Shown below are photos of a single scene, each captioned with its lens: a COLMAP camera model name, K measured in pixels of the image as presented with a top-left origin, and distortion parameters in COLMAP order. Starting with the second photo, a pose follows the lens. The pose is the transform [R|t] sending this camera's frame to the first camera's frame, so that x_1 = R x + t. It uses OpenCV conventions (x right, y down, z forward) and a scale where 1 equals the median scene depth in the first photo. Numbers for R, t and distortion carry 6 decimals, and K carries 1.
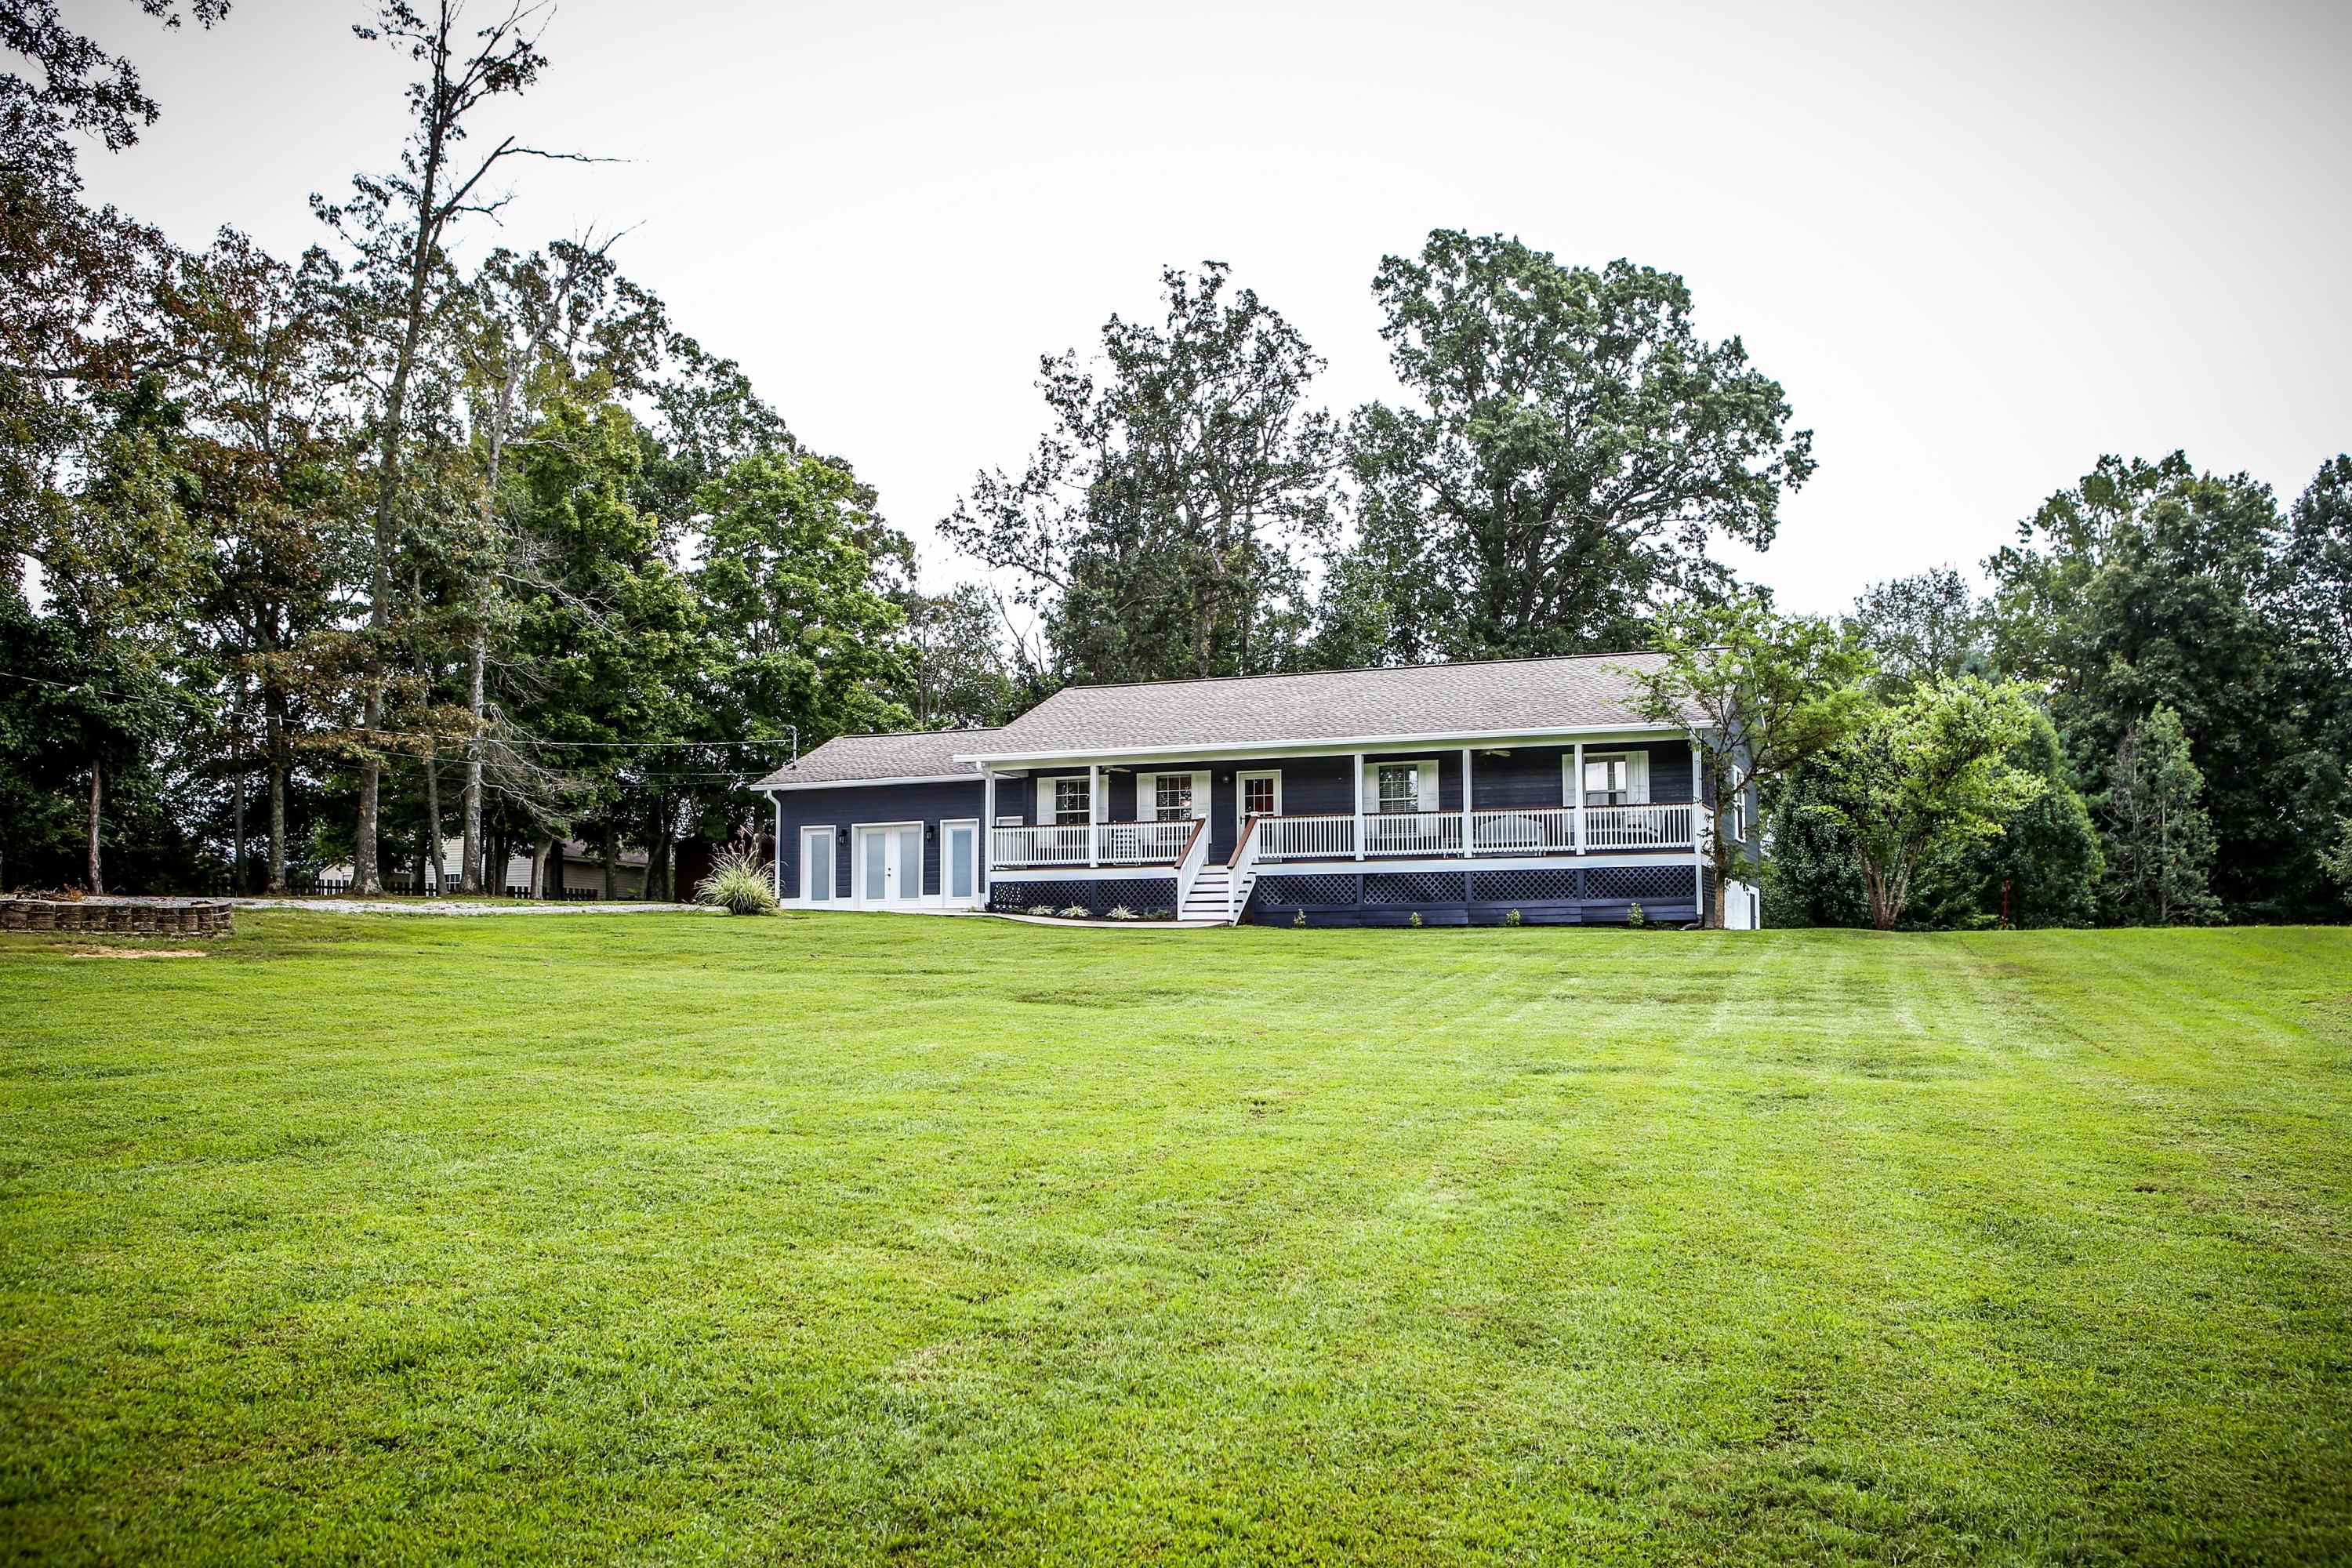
lens RADIAL K [[2243.5, 0, 1175.7], [0, 2243.5, 750.4], [0, 0, 1]] dist [-0.146782, 0.000890]
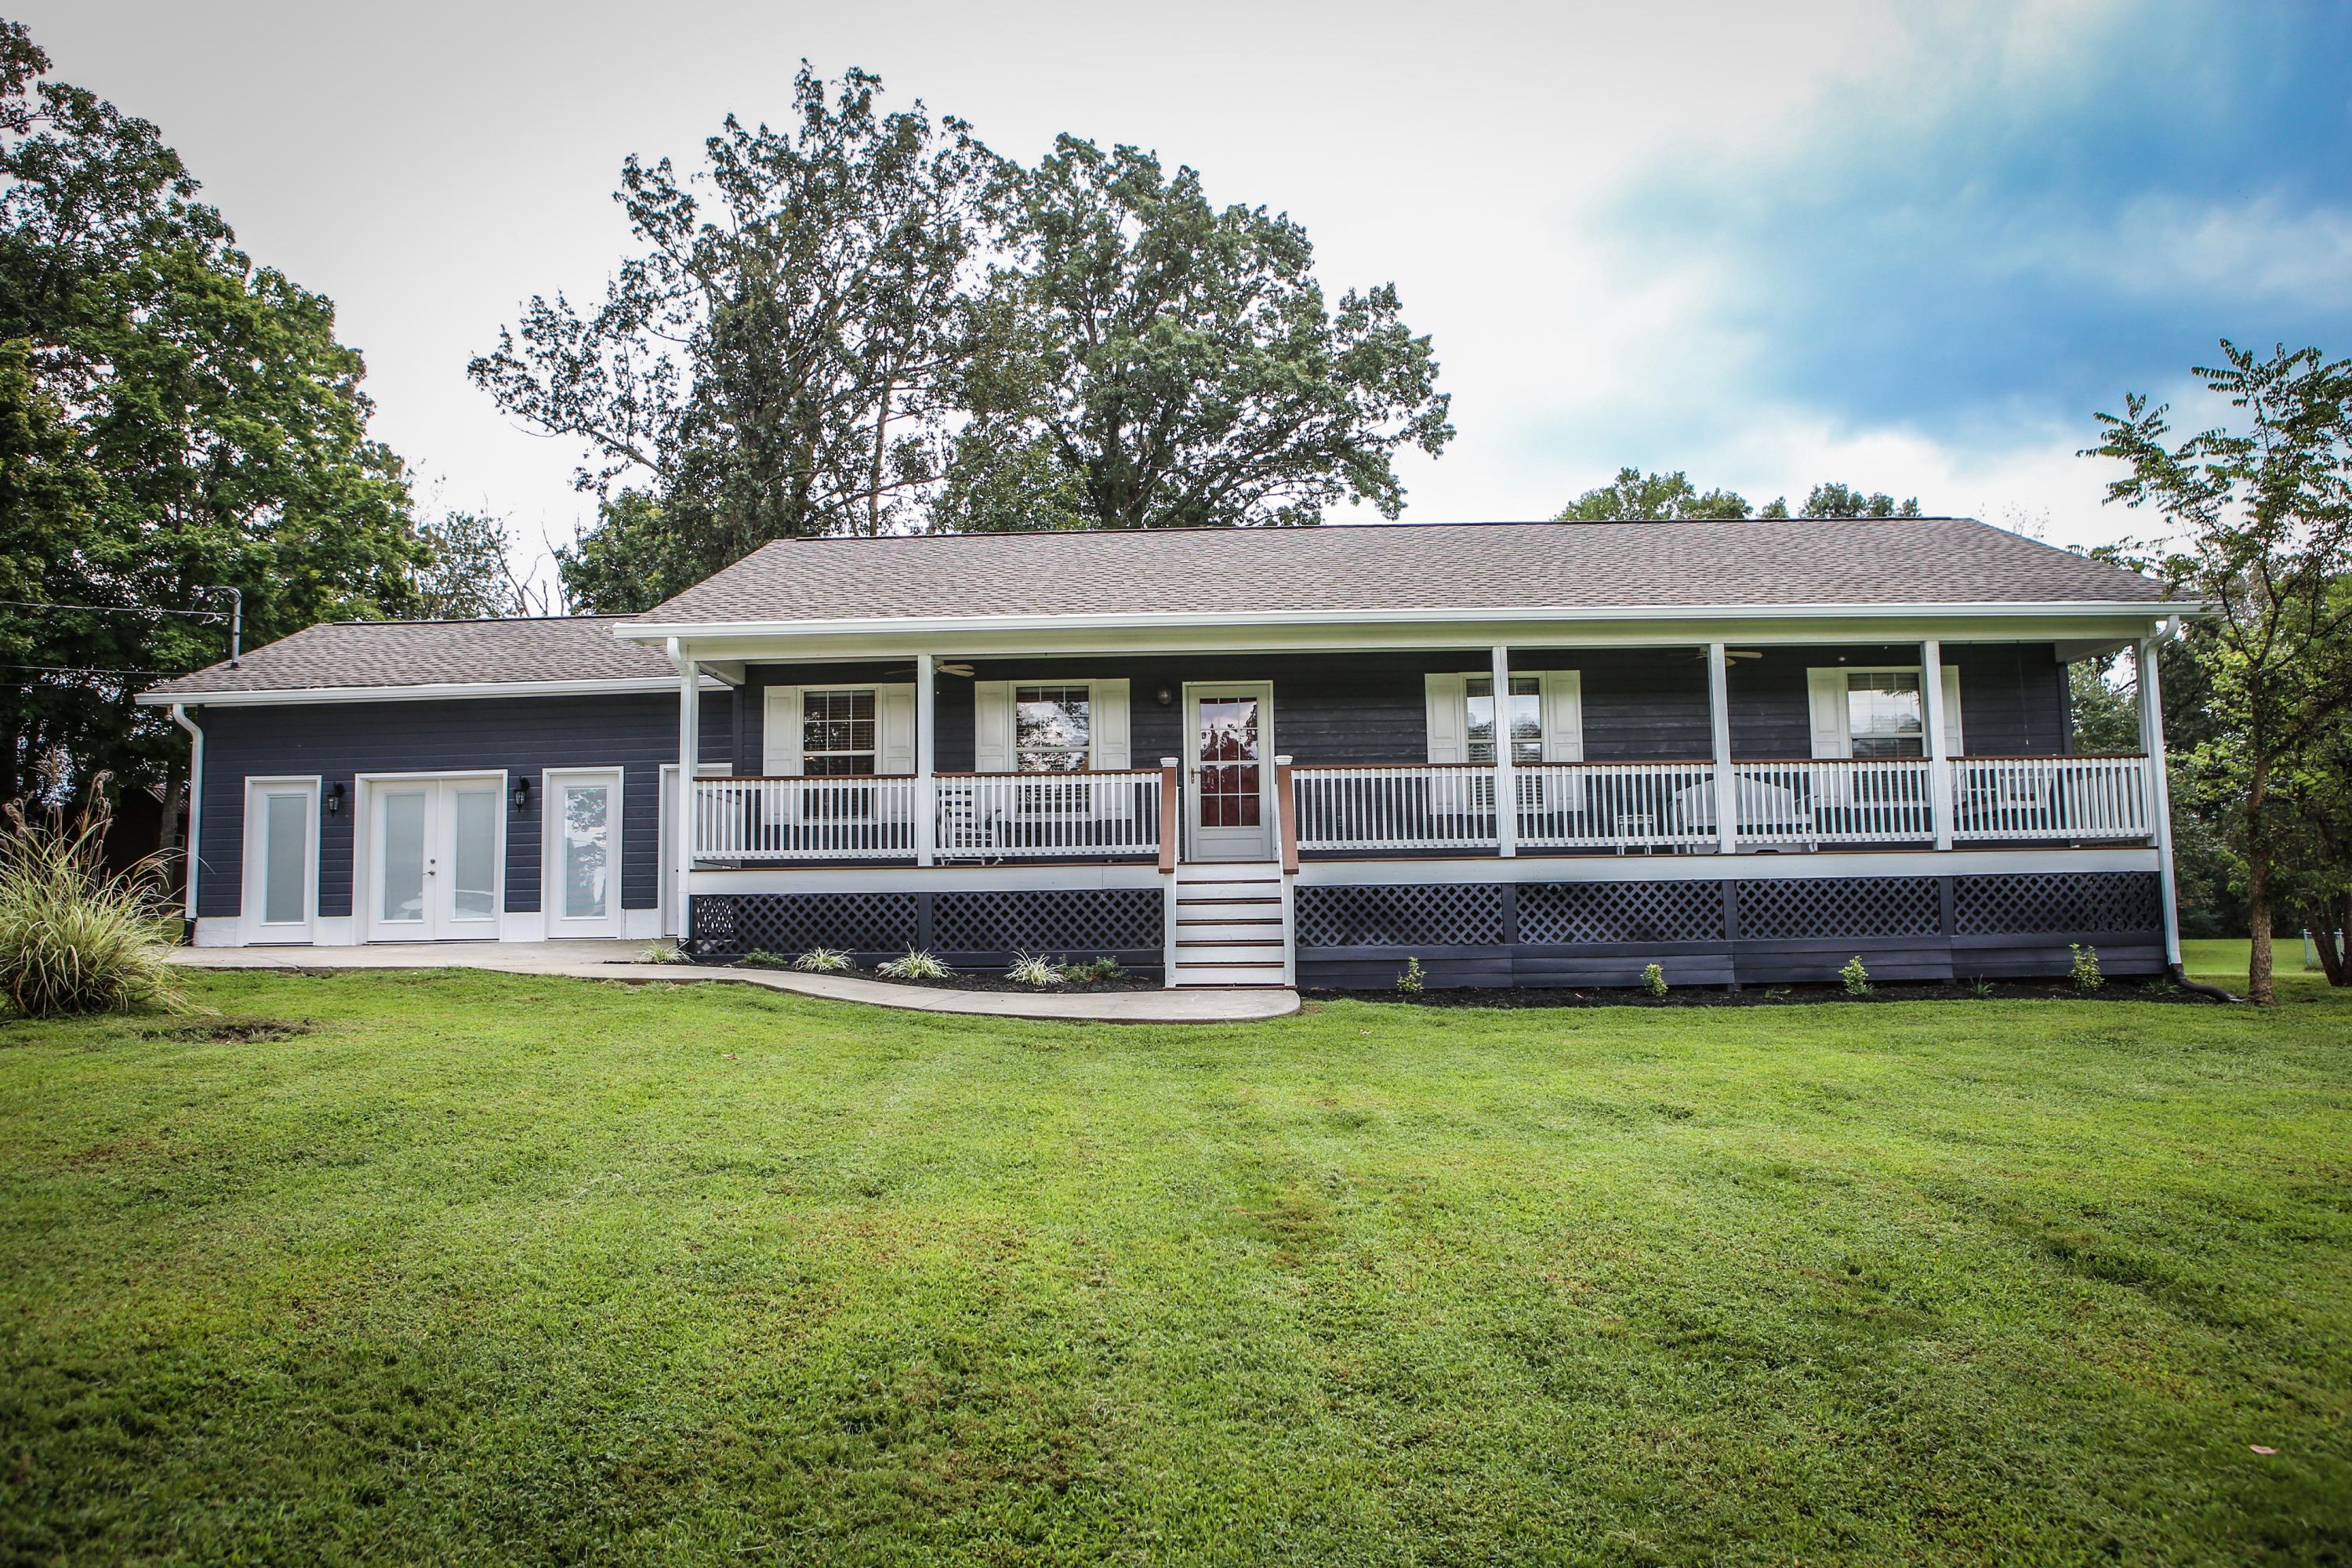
lens RADIAL K [[1627.6, 0, 1193.2], [0, 1627.6, 778.2], [0, 0, 1]] dist [-0.106443, 0.081579]
pose [[0.930498, 0.021815, 0.365646, -0.075130], [-0.026871, 0.999601, 0.008743, 0.019511], [-0.365309, -0.017960, 0.930713, 0.445171]]
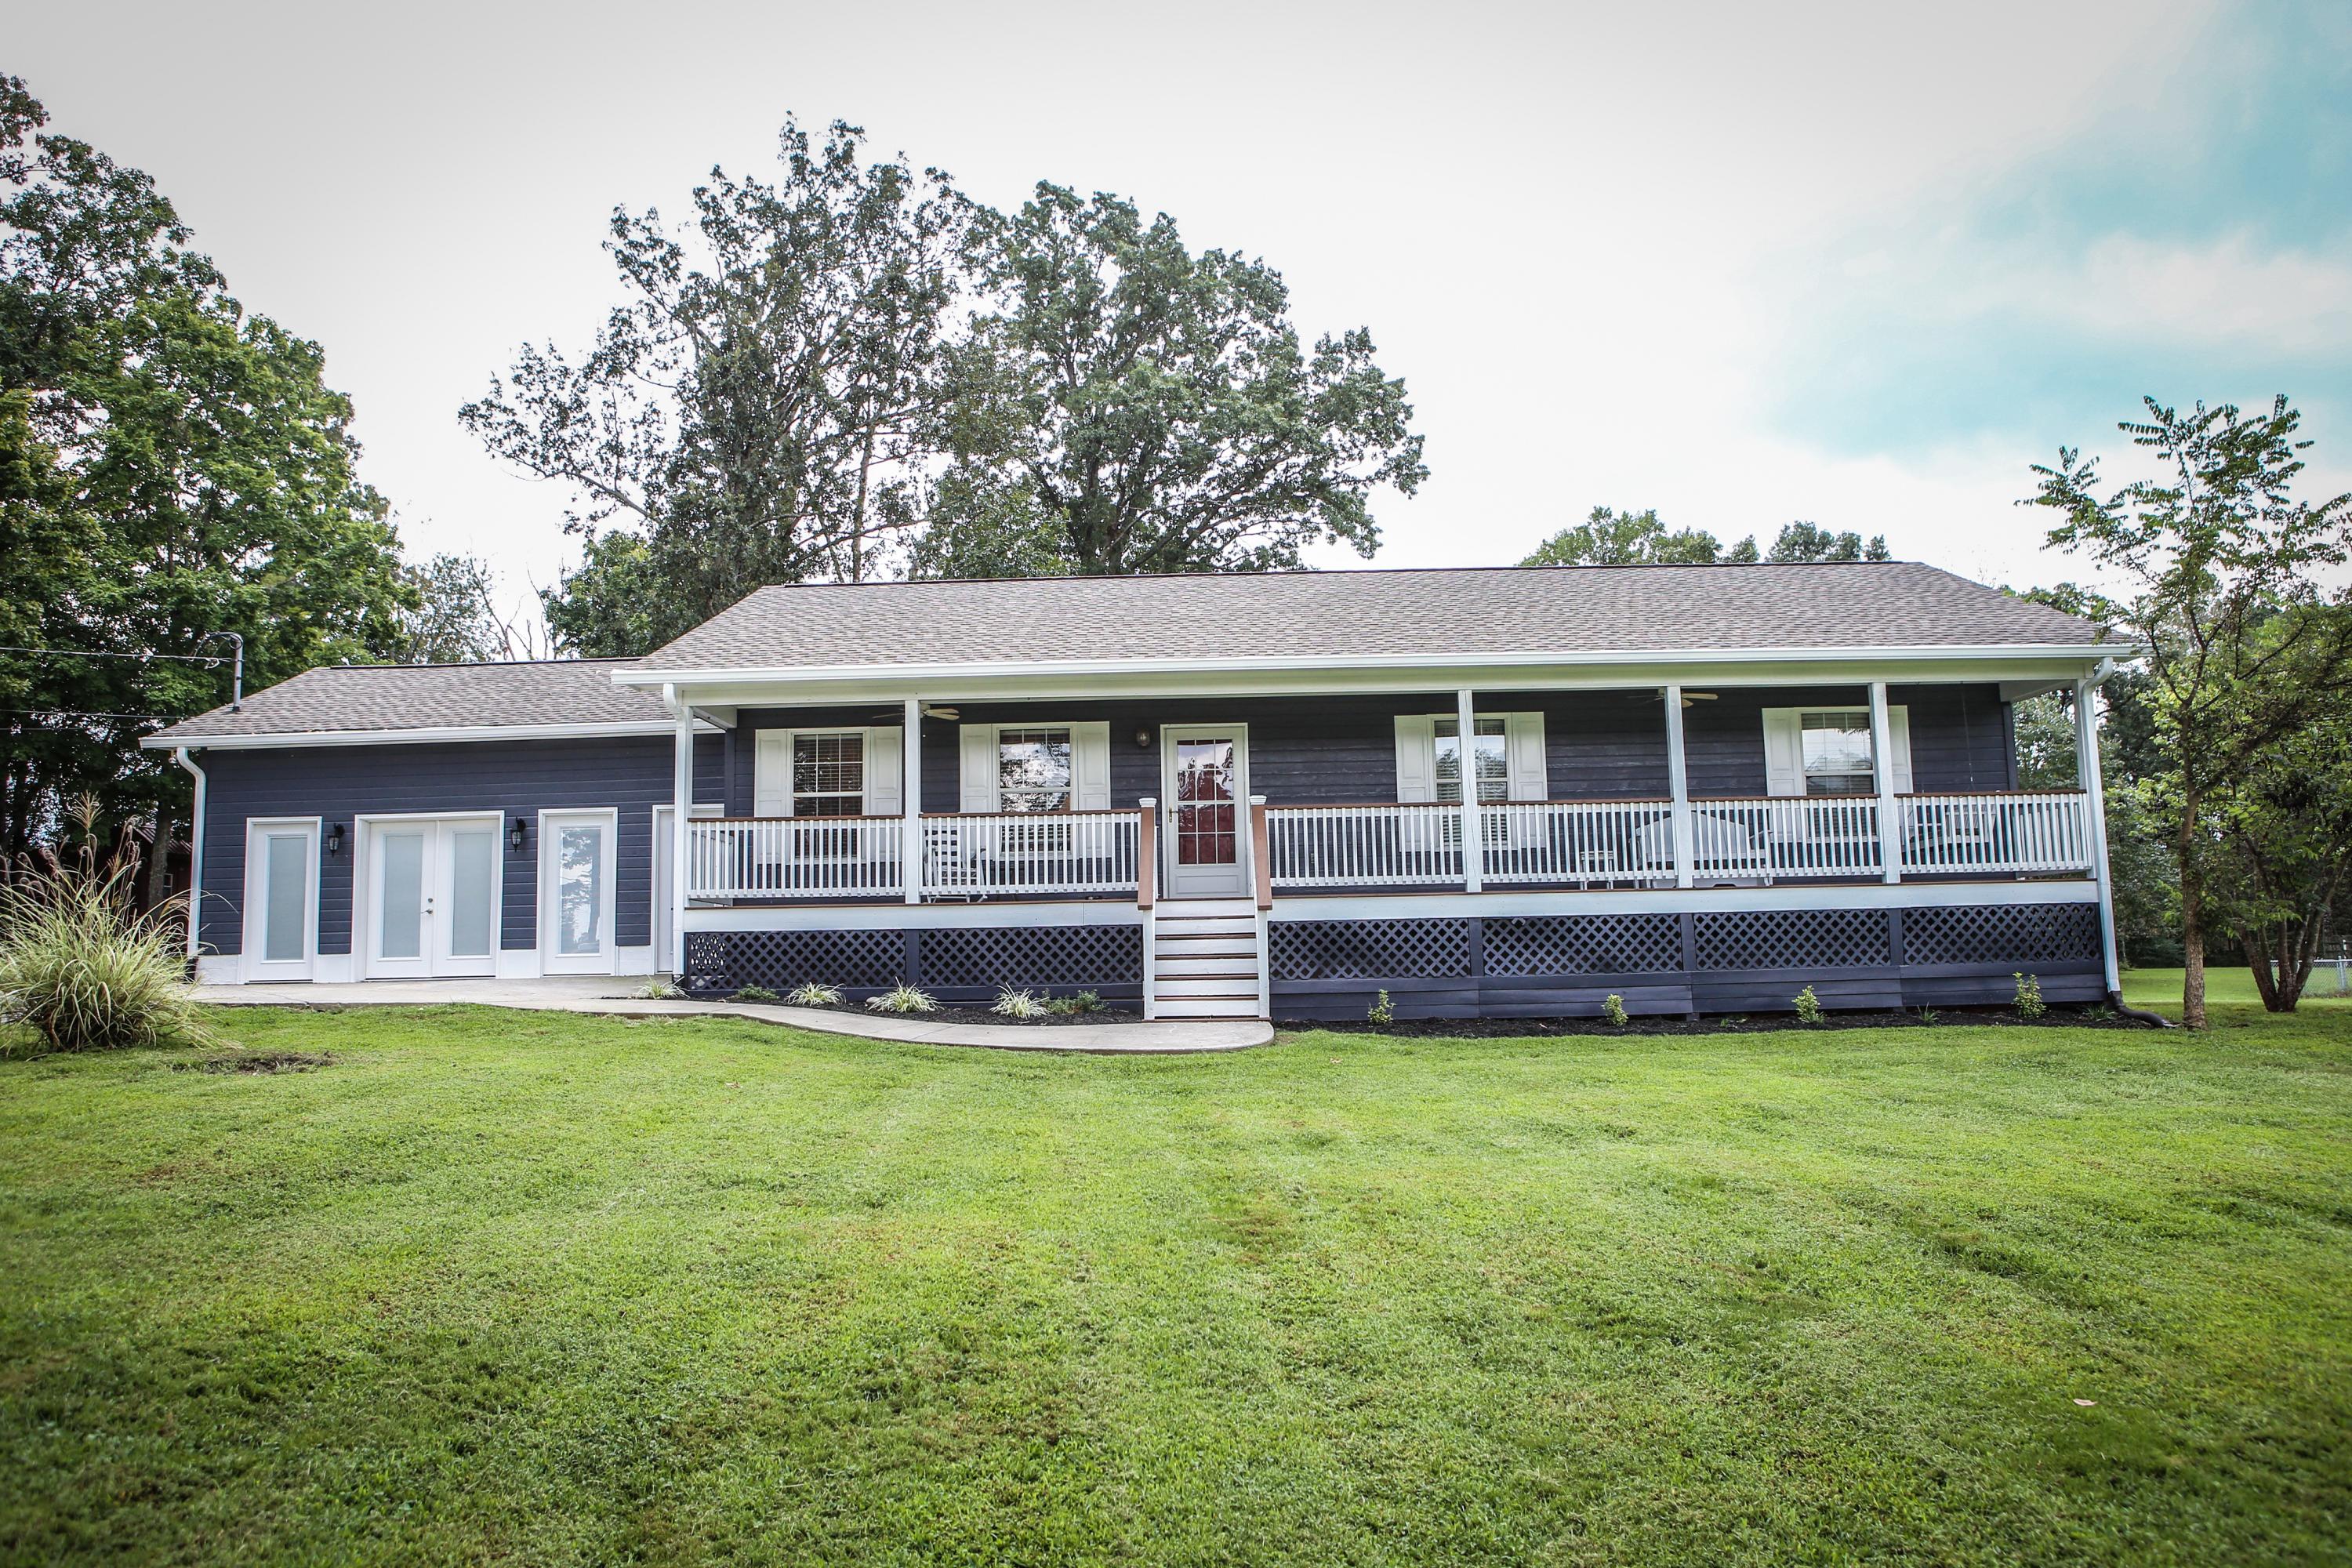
lens RADIAL K [[1627.6, 0, 1193.2], [0, 1627.6, 778.2], [0, 0, 1]] dist [-0.106443, 0.081579]
pose [[0.926036, 0.026358, 0.376515, -0.078146], [-0.023222, 0.999648, -0.012866, 0.018701], [-0.376721, 0.003171, 0.926321, 0.436536]]
